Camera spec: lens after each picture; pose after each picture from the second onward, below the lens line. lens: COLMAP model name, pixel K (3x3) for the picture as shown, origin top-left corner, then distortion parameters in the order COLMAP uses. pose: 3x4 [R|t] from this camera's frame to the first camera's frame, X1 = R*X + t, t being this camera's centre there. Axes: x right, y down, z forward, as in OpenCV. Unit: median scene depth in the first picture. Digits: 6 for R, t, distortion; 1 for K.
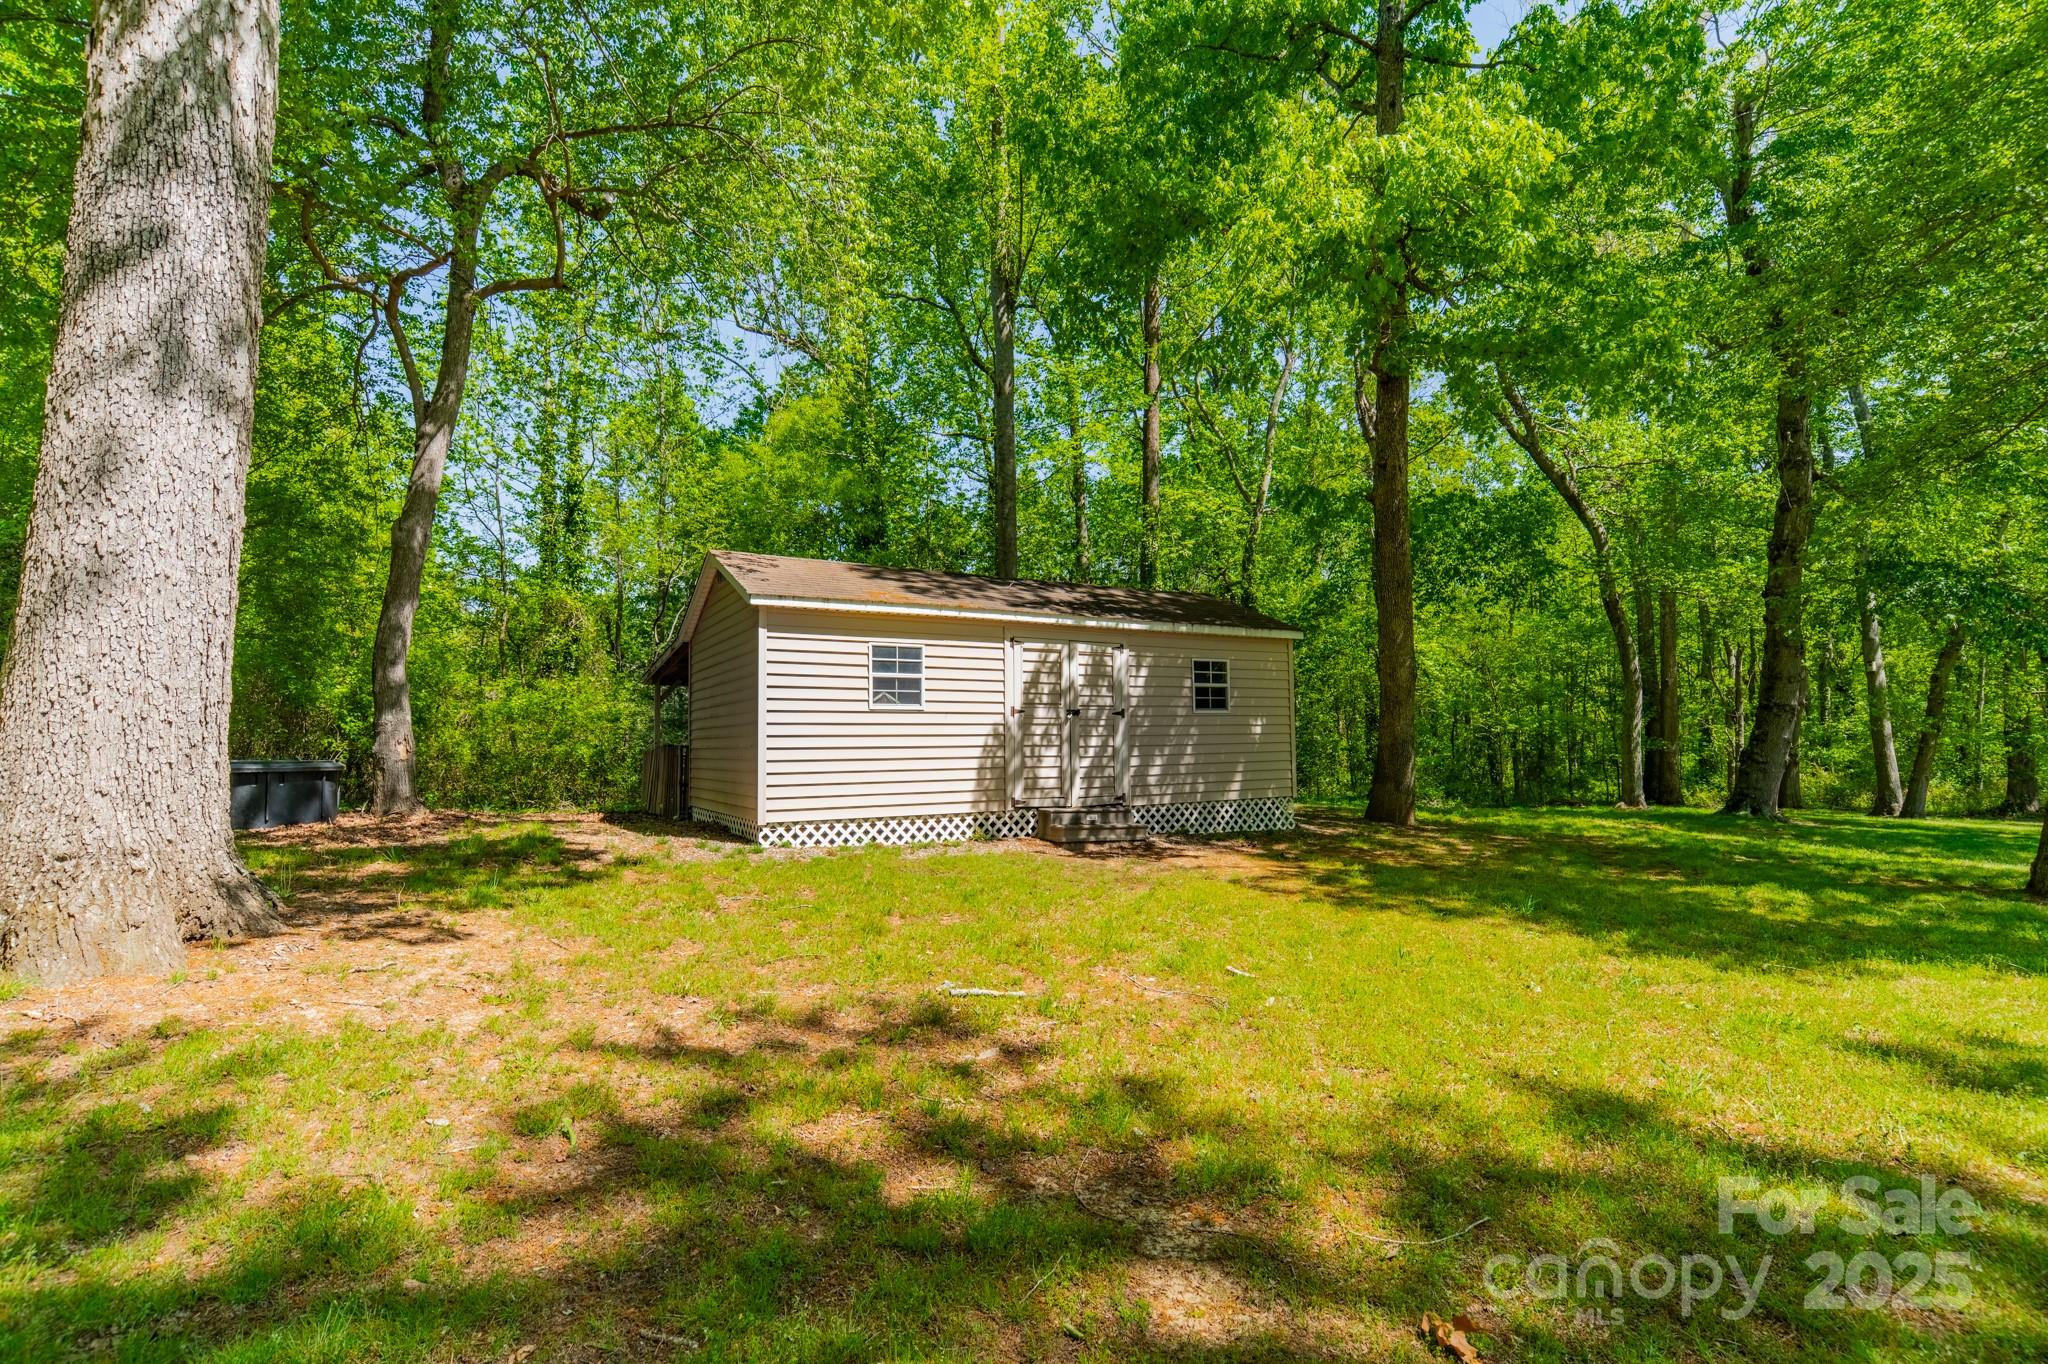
lens RADIAL K [[952.3, 0, 1027.3], [0, 952.3, 695.6], [0, 0, 1]] dist [-0.003083, -0.000452]
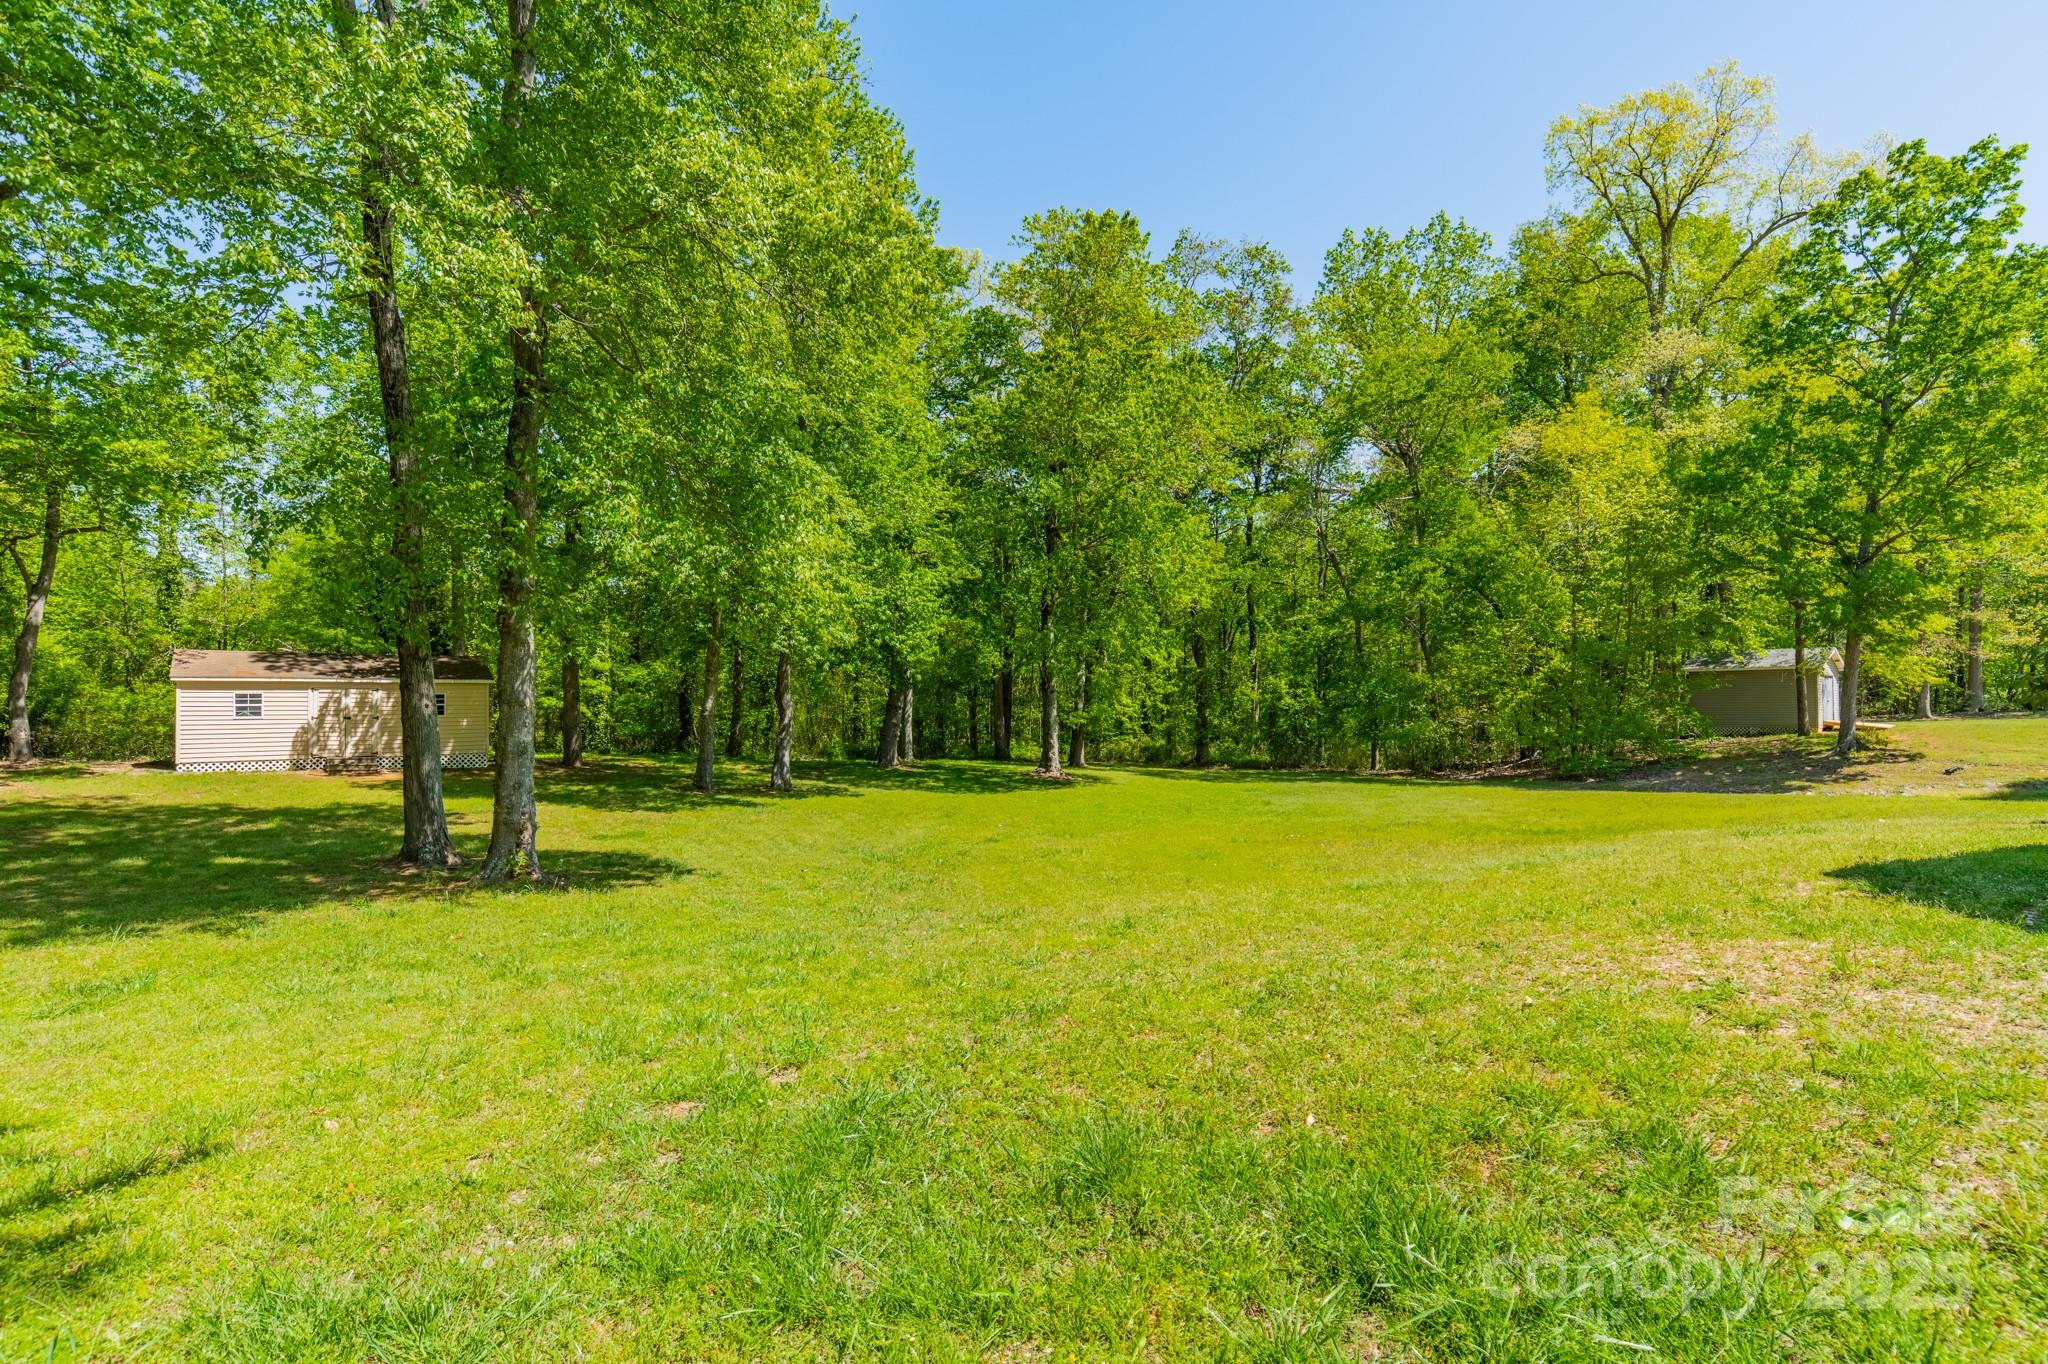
lens RADIAL K [[952.3, 0, 1027.3], [0, 952.3, 695.6], [0, 0, 1]] dist [-0.003083, -0.000452]
pose [[0.983408, 0.003464, 0.181376, 1.341720], [-0.009684, 0.999395, 0.033416, -0.140716], [-0.181151, -0.034618, 0.982846, -1.731505]]
